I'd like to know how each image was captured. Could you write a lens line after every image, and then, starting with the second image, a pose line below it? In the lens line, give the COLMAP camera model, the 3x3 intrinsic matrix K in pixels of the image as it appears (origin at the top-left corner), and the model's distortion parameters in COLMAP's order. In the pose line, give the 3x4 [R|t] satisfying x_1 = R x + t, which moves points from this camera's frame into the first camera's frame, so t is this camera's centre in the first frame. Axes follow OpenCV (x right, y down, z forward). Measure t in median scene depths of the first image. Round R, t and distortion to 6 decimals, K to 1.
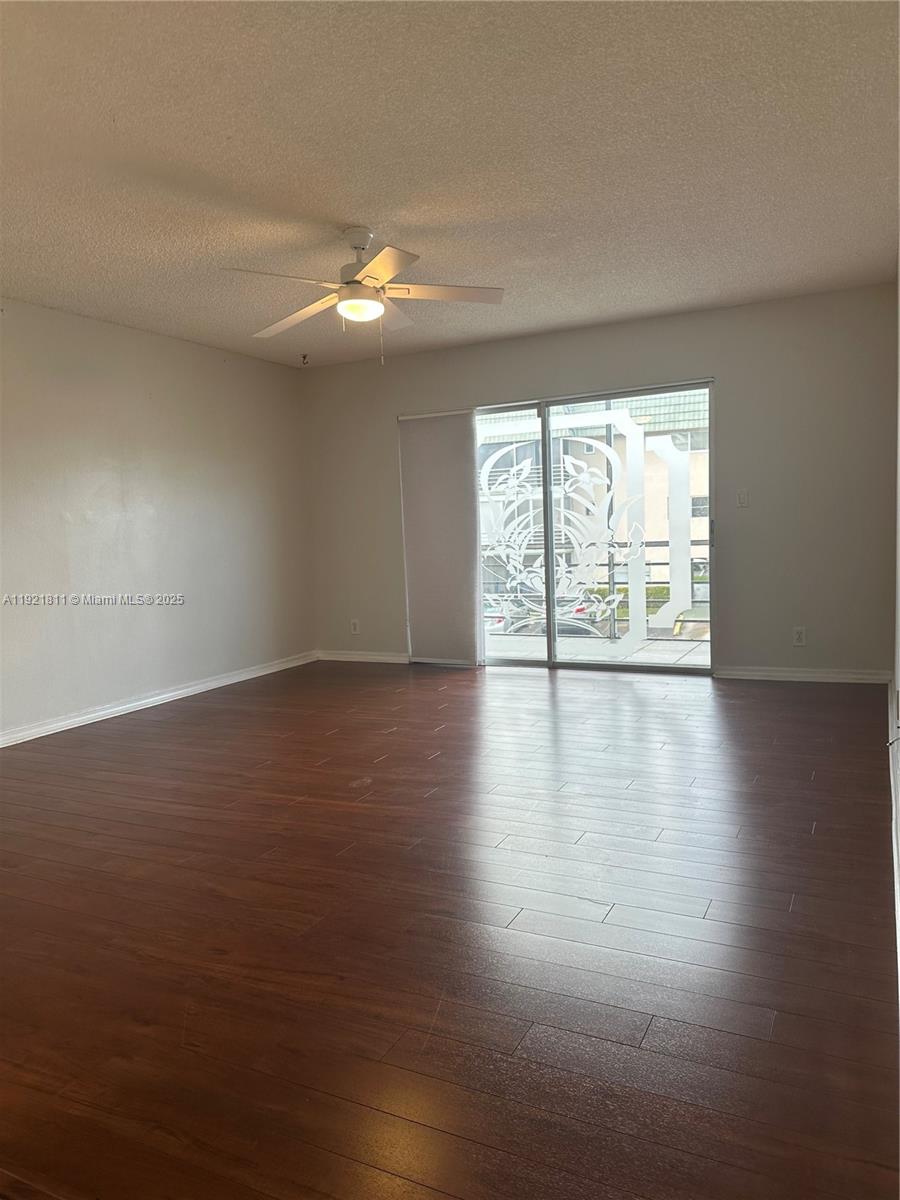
lens RADIAL K [[839.1, 0, 450.0], [0, 839.1, 600.0], [0, 0, 1]] dist [0.084822, -0.106709]
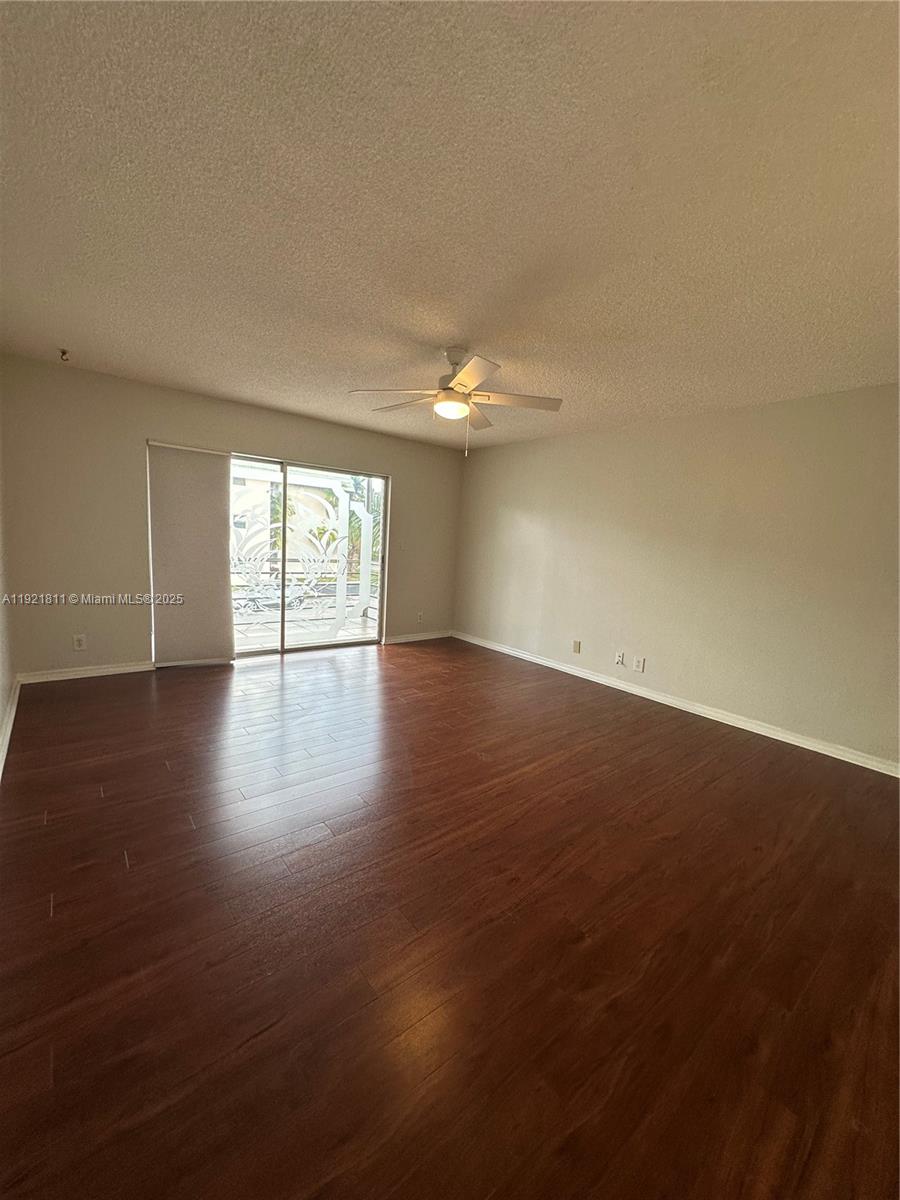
lens RADIAL K [[485.8, 0, 450.0], [0, 485.8, 600.0], [0, 0, 1]] dist [-0.002898, -0.000259]
pose [[0.408092, -0.055508, 0.911252, -0.508092], [0.003169, 0.998230, 0.059388, -0.056419], [-0.912935, -0.021348, 0.407545, 0.427698]]
